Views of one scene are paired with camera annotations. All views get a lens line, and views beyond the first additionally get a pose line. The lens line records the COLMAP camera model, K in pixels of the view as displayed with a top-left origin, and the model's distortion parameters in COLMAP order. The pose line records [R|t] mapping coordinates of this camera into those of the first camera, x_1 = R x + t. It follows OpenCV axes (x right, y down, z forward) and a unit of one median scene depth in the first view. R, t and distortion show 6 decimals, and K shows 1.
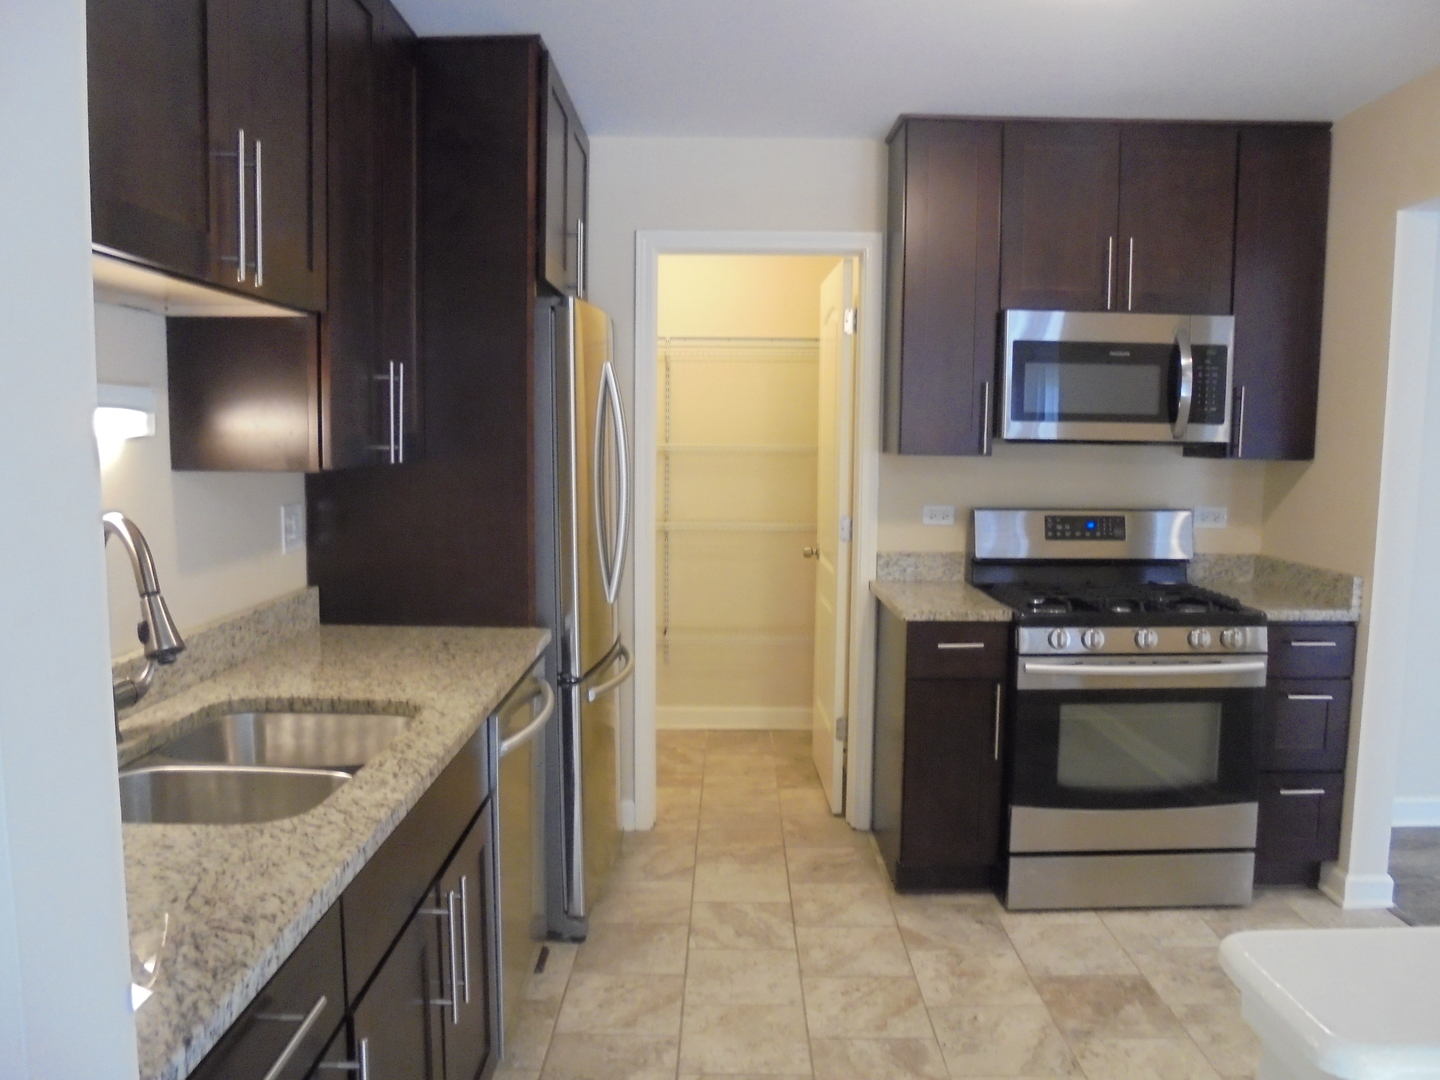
lens RADIAL K [[1085.1, 0, 718.9], [0, 1085.1, 542.8], [0, 0, 1]] dist [-0.129462, 0.107945]
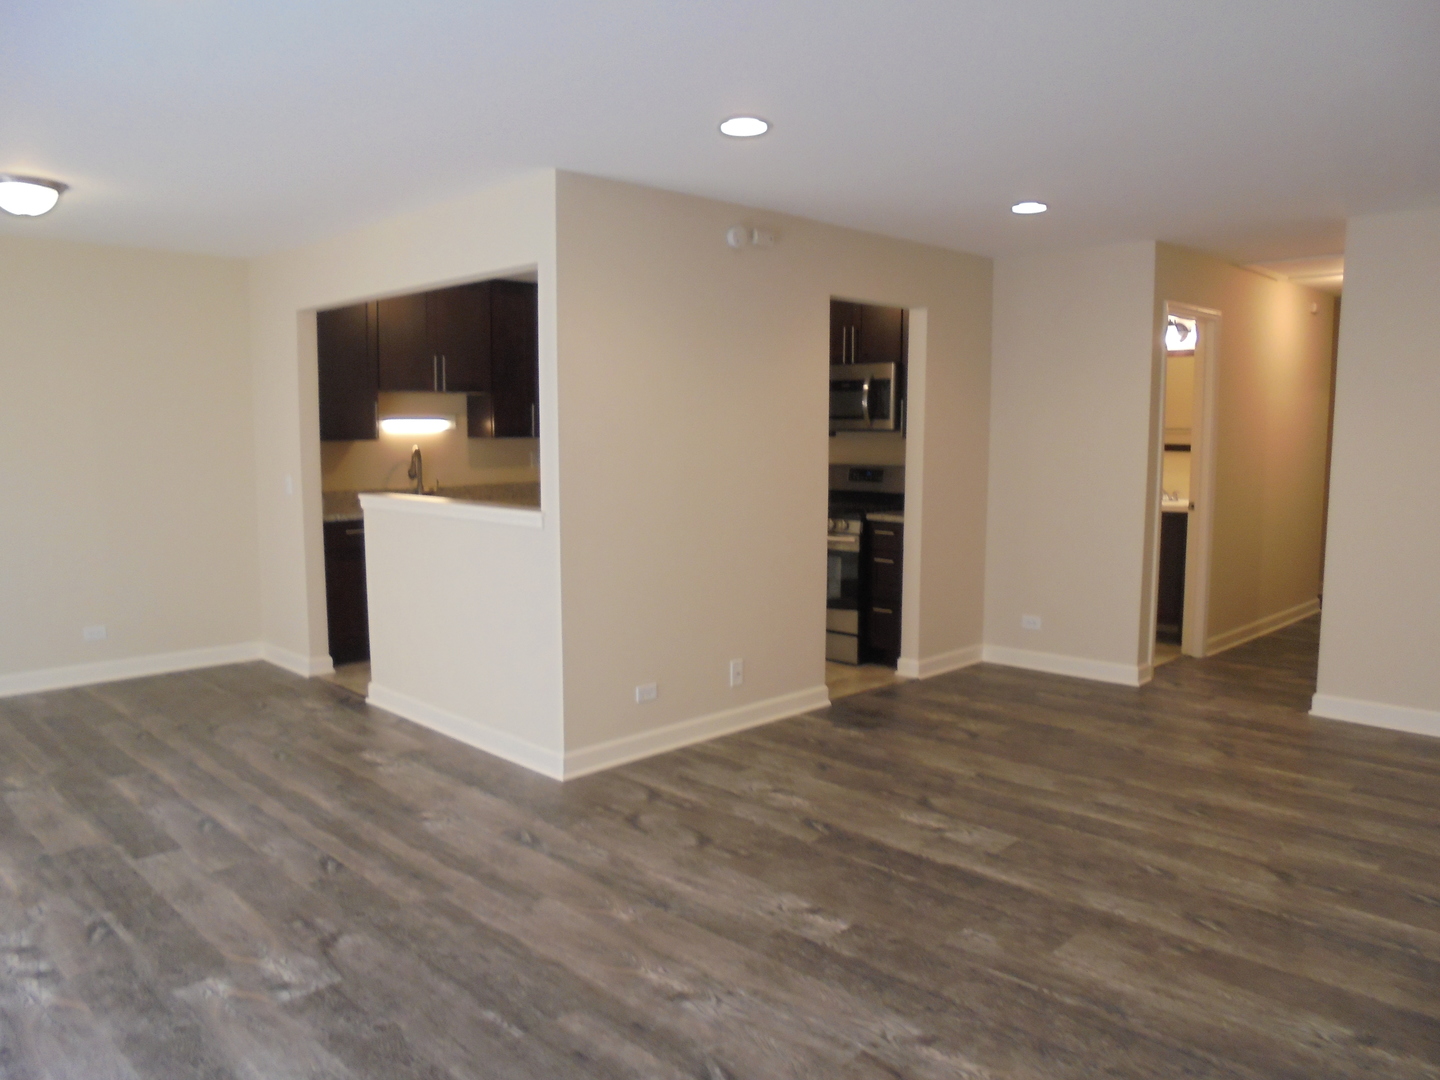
lens RADIAL K [[1085.1, 0, 719.4], [0, 1085.1, 543.8], [0, 0, 1]] dist [-0.129462, 0.107945]
pose [[0.703978, 0.072401, -0.706522, 1.739534], [-0.070236, 0.997011, 0.032185, 0.072833], [0.706740, 0.026966, 0.706959, -0.617078]]
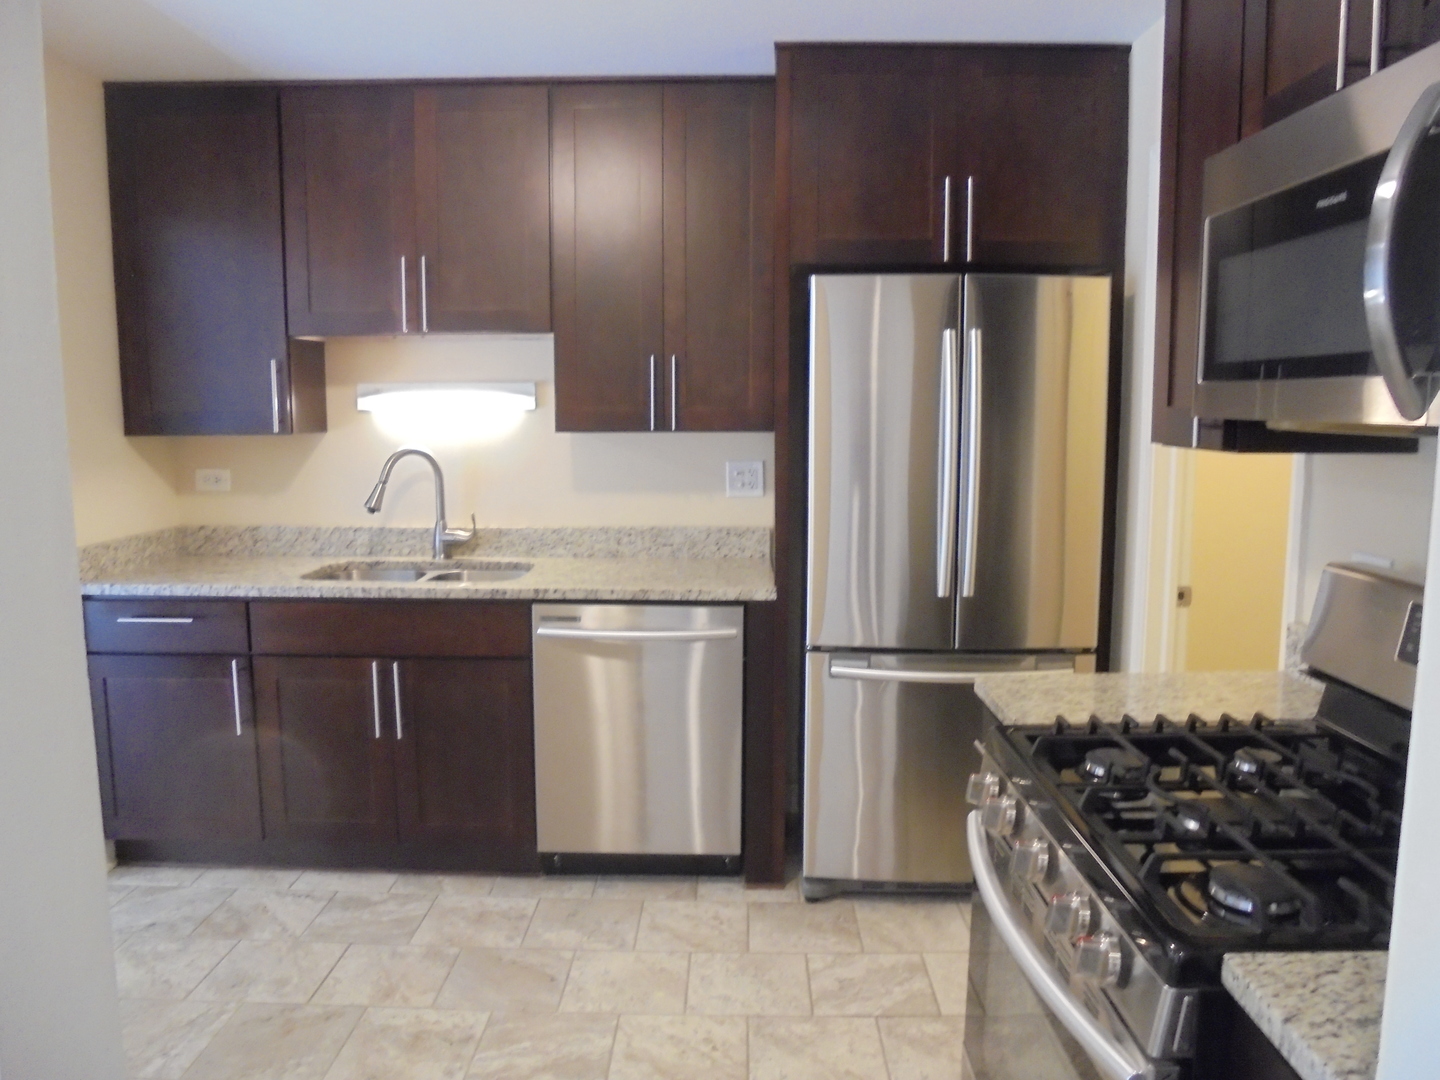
lens RADIAL K [[1085.1, 0, 716.9], [0, 1085.1, 542.4], [0, 0, 1]] dist [-0.129462, 0.107945]
pose [[-0.008025, 0.118528, -0.992918, 0.811534], [-0.103159, 0.987554, 0.118722, -0.078661], [0.994632, 0.103381, 0.004302, 0.823287]]
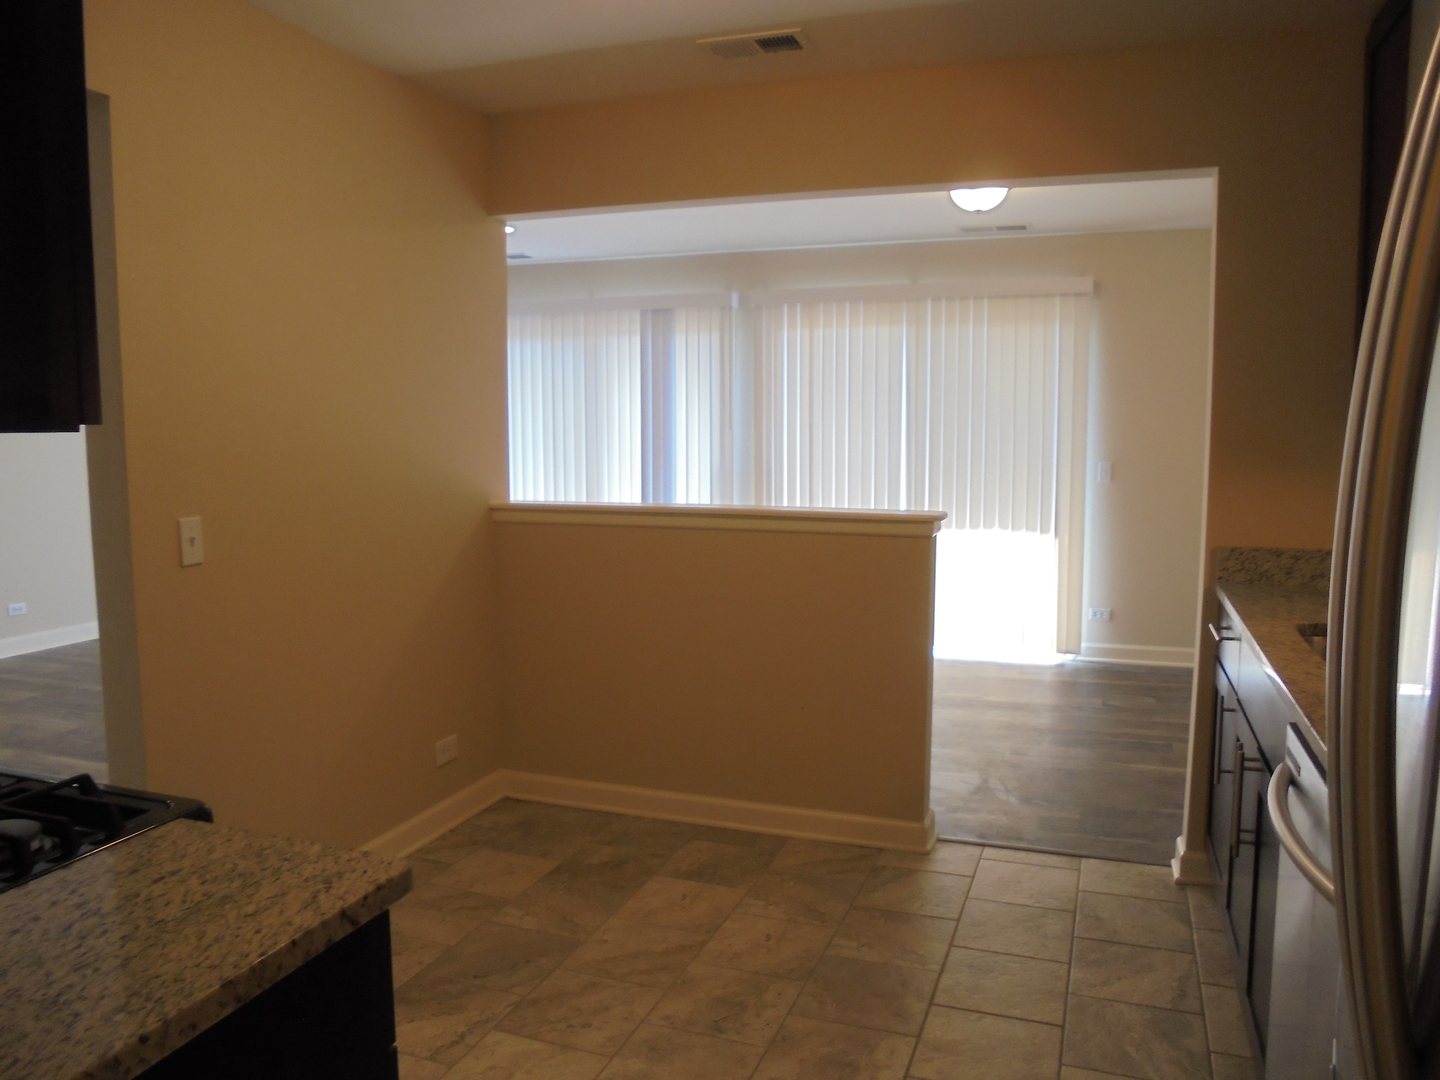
lens RADIAL K [[1085.1, 0, 727.1], [0, 1085.1, 536.0], [0, 0, 1]] dist [-0.129462, 0.107945]
pose [[-0.942879, -0.037571, 0.331010, -0.040480], [0.030740, 0.979568, 0.198750, -0.106729], [-0.331714, 0.197572, -0.922459, 1.257920]]
